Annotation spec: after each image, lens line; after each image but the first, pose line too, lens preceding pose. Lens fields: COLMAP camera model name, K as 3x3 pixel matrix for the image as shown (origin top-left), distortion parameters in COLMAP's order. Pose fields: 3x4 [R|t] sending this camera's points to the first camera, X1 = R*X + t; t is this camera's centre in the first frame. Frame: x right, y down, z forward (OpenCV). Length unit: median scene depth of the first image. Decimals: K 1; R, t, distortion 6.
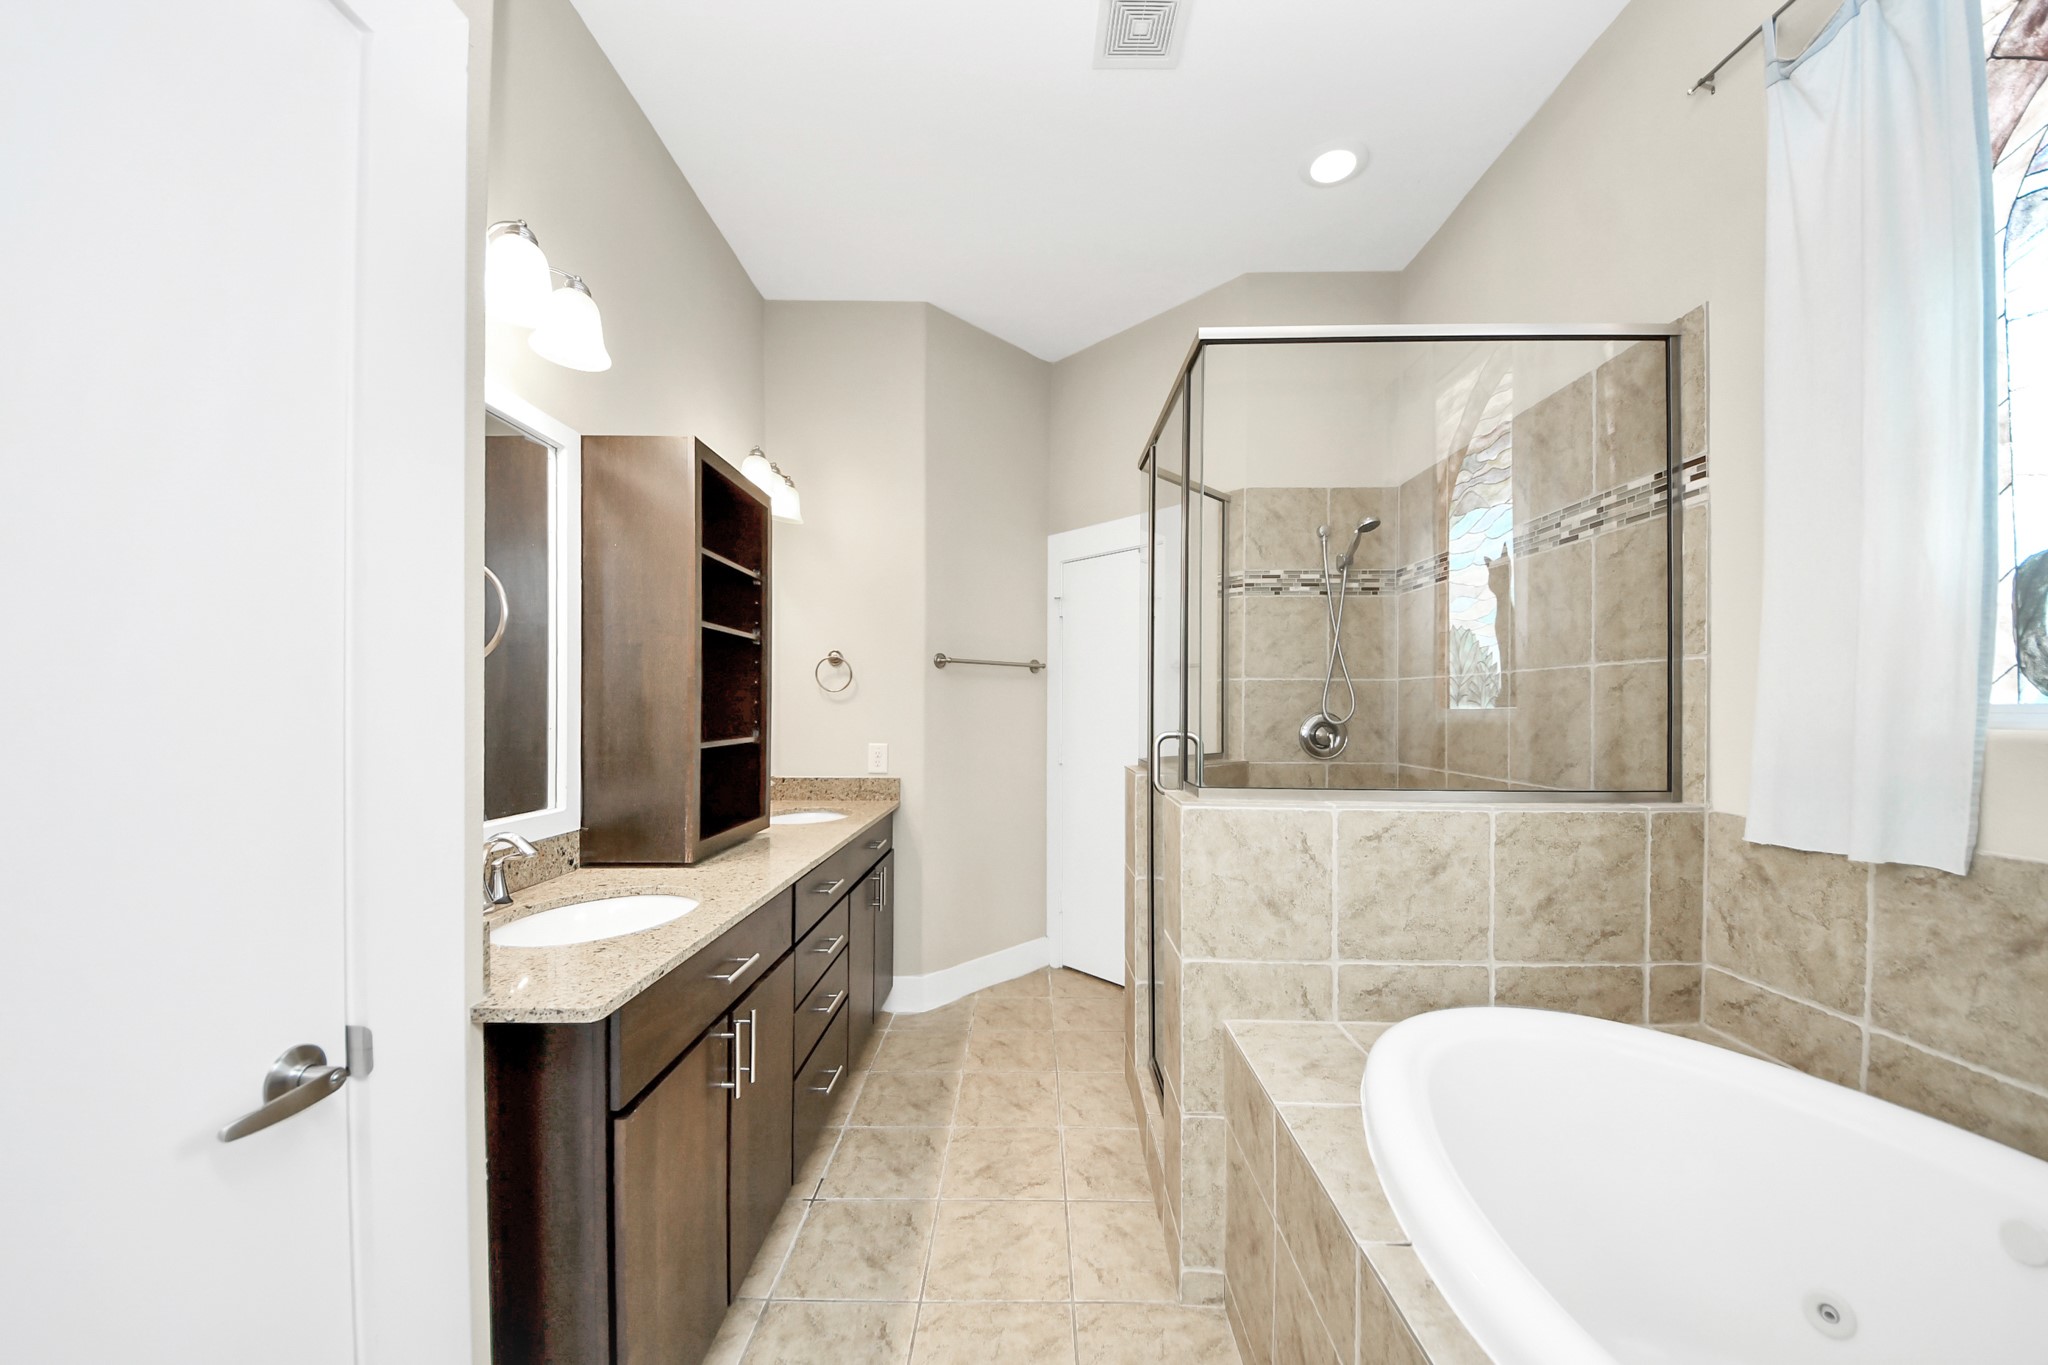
lens RADIAL K [[755.5, 0, 1021.8], [0, 755.5, 689.4], [0, 0, 1]] dist [0.047541, -0.026078]
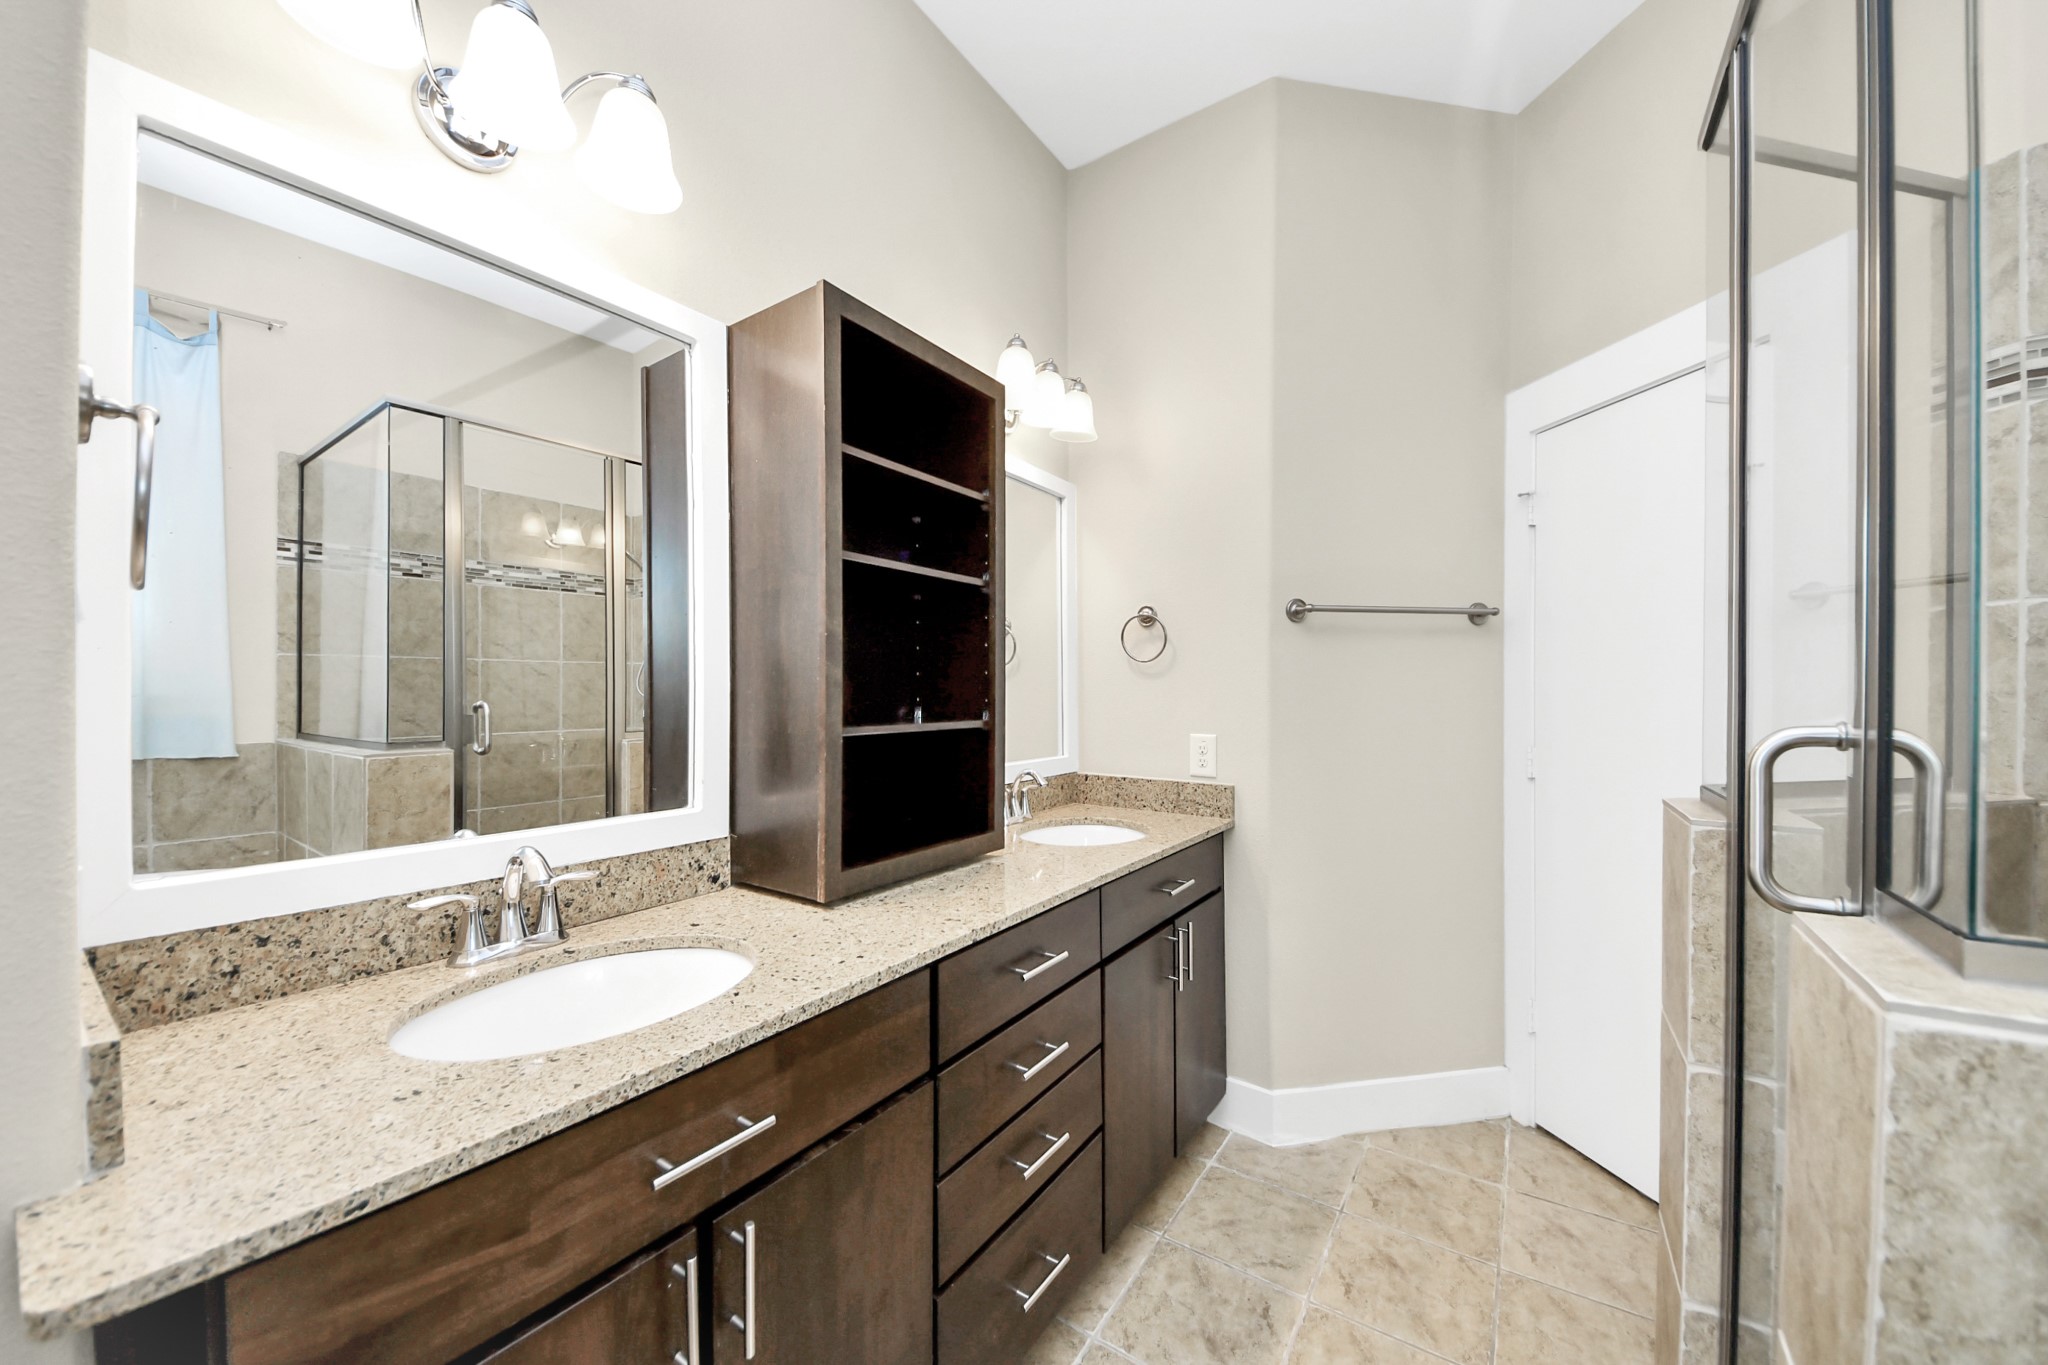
lens RADIAL K [[755.5, 0, 1021.8], [0, 755.5, 689.4], [0, 0, 1]] dist [0.047541, -0.026078]
pose [[0.834460, -0.005818, -0.551038, 0.073220], [0.016322, 0.999767, 0.014161, 0.022562], [0.550827, -0.020811, 0.834360, 0.418204]]
